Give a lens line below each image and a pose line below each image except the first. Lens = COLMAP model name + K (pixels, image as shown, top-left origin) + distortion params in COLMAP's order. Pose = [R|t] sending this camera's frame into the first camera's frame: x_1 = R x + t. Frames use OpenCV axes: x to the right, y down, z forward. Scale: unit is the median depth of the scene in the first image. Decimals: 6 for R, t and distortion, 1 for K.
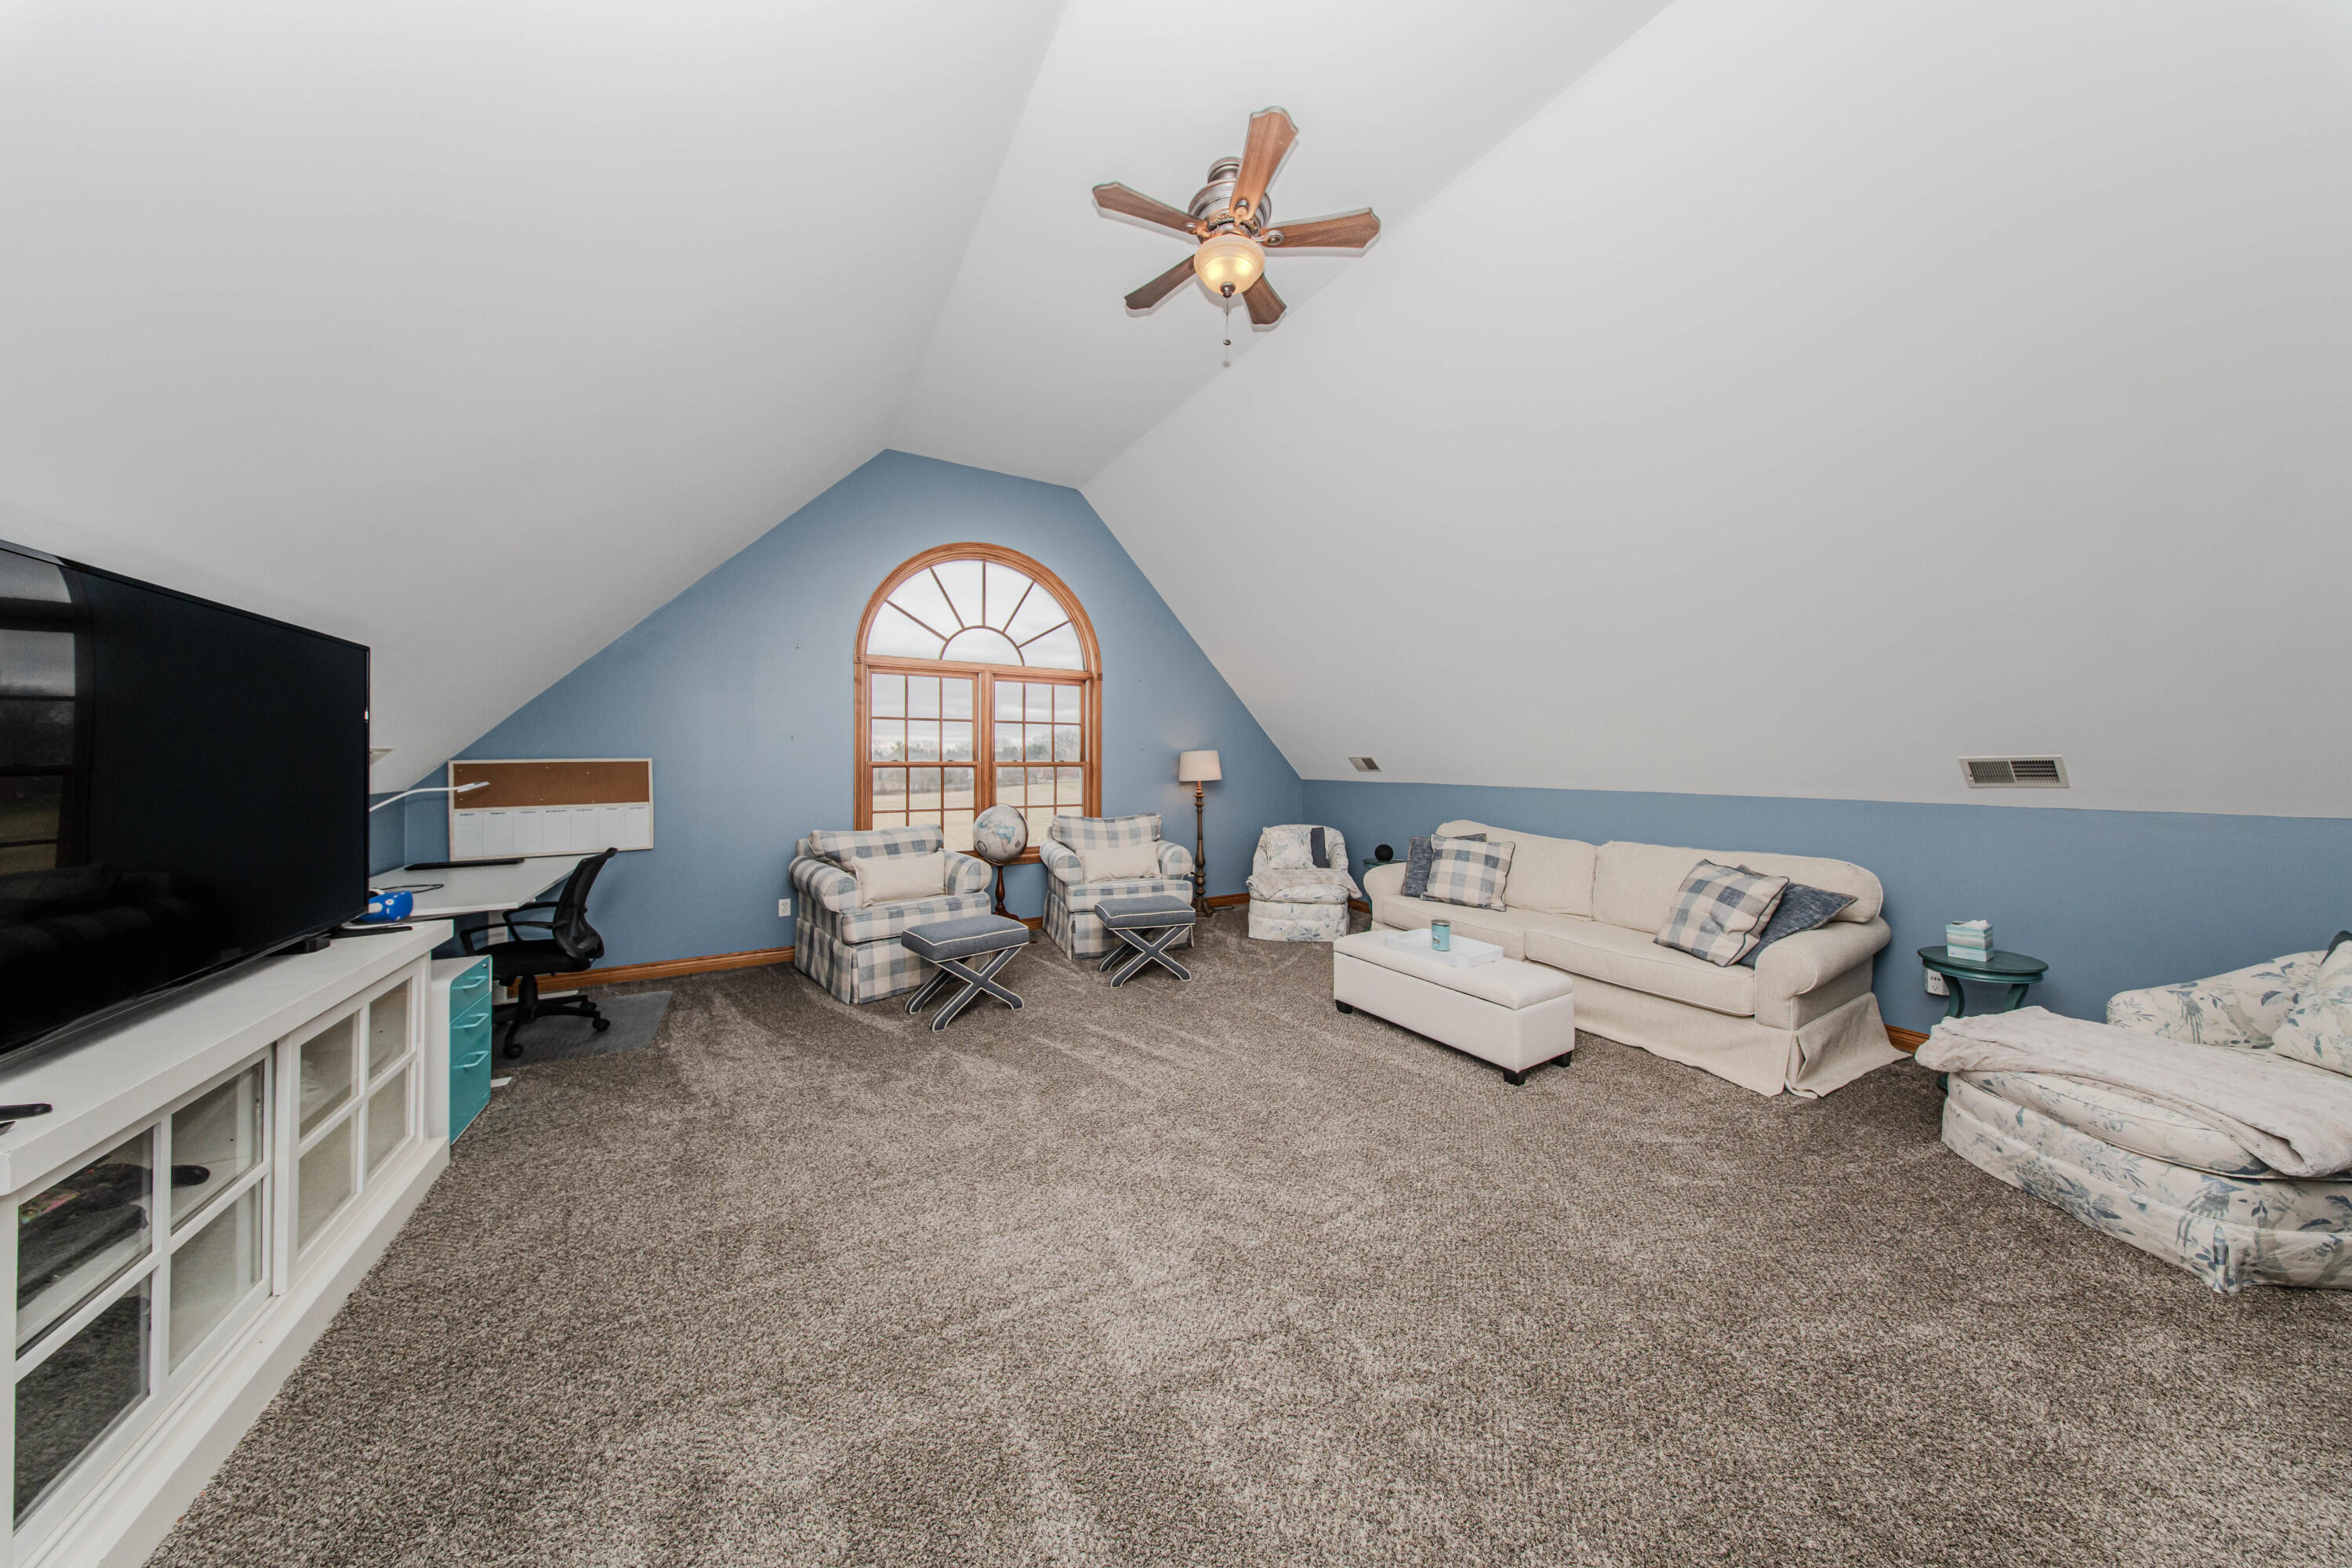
lens RADIAL K [[673.2, 0, 1167.7], [0, 673.2, 755.5], [0, 0, 1]] dist [0.000515, -0.001695]
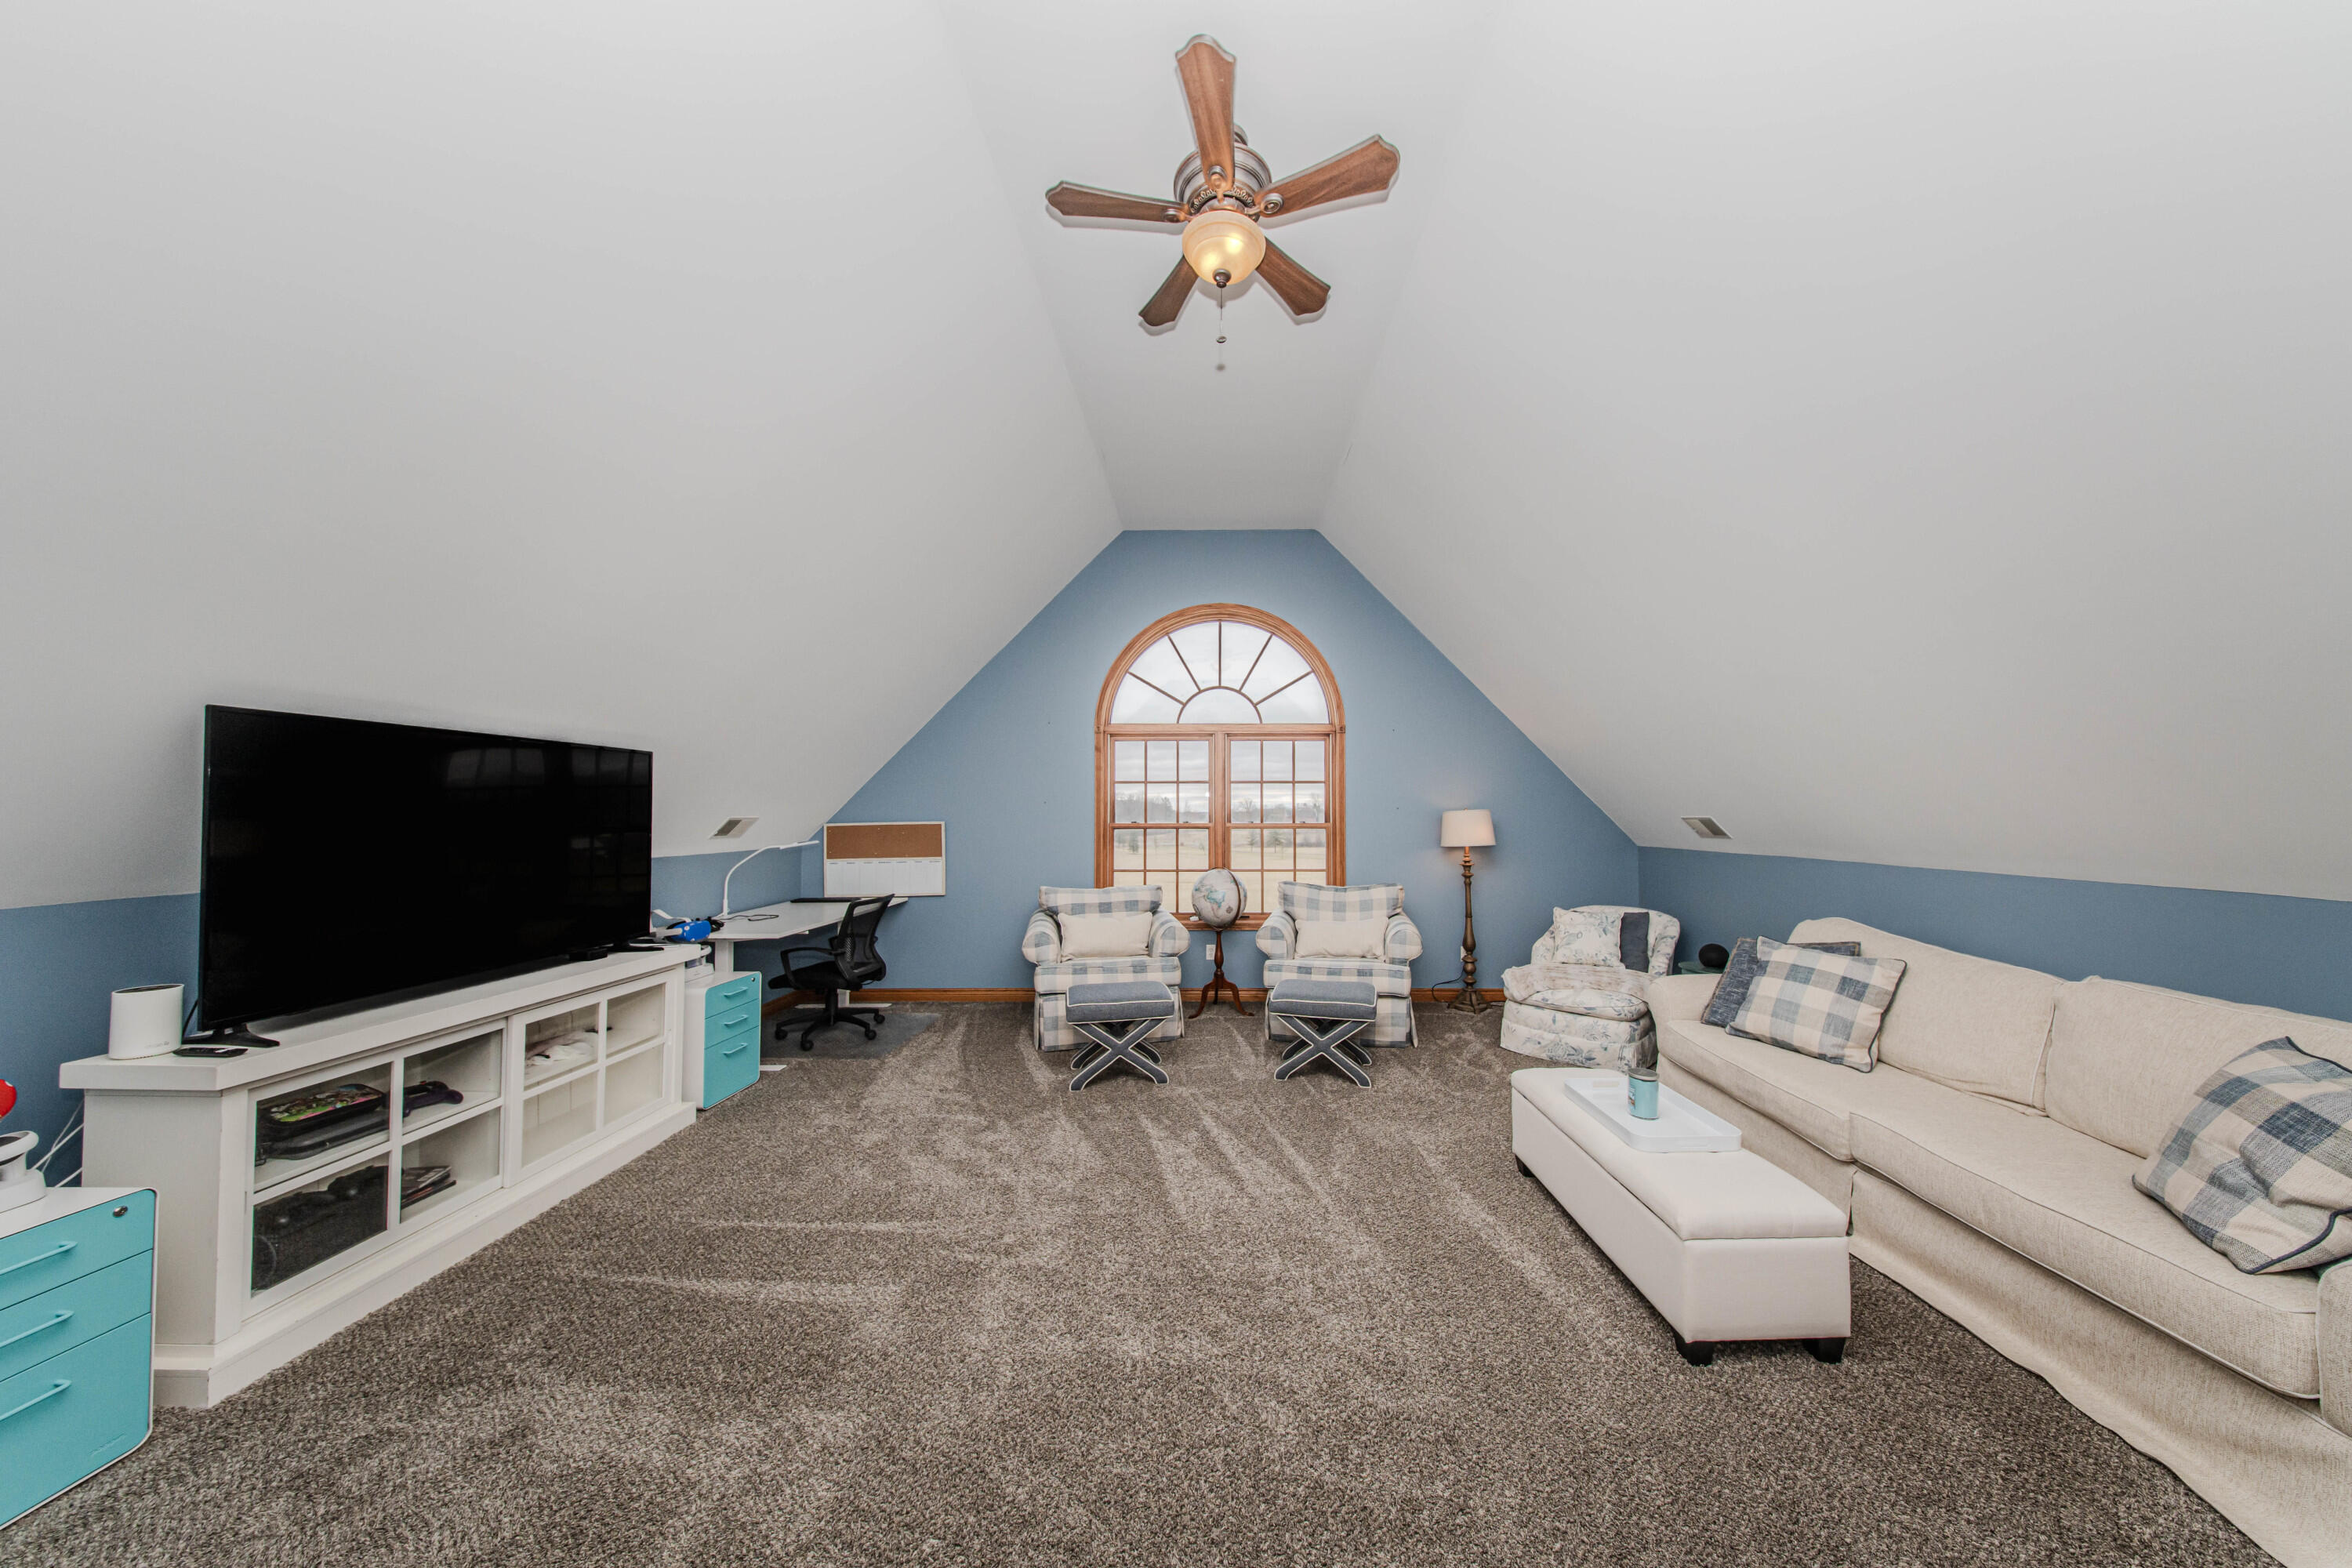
lens RADIAL K [[694.2, 0, 1159.0], [0, 694.2, 791.3], [0, 0, 1]] dist [0.000671, -0.001924]
pose [[0.868153, -0.020245, -0.495884, 0.179244], [0.006172, 0.999531, -0.030001, -0.008507], [0.496259, 0.022985, 0.867870, 0.081575]]
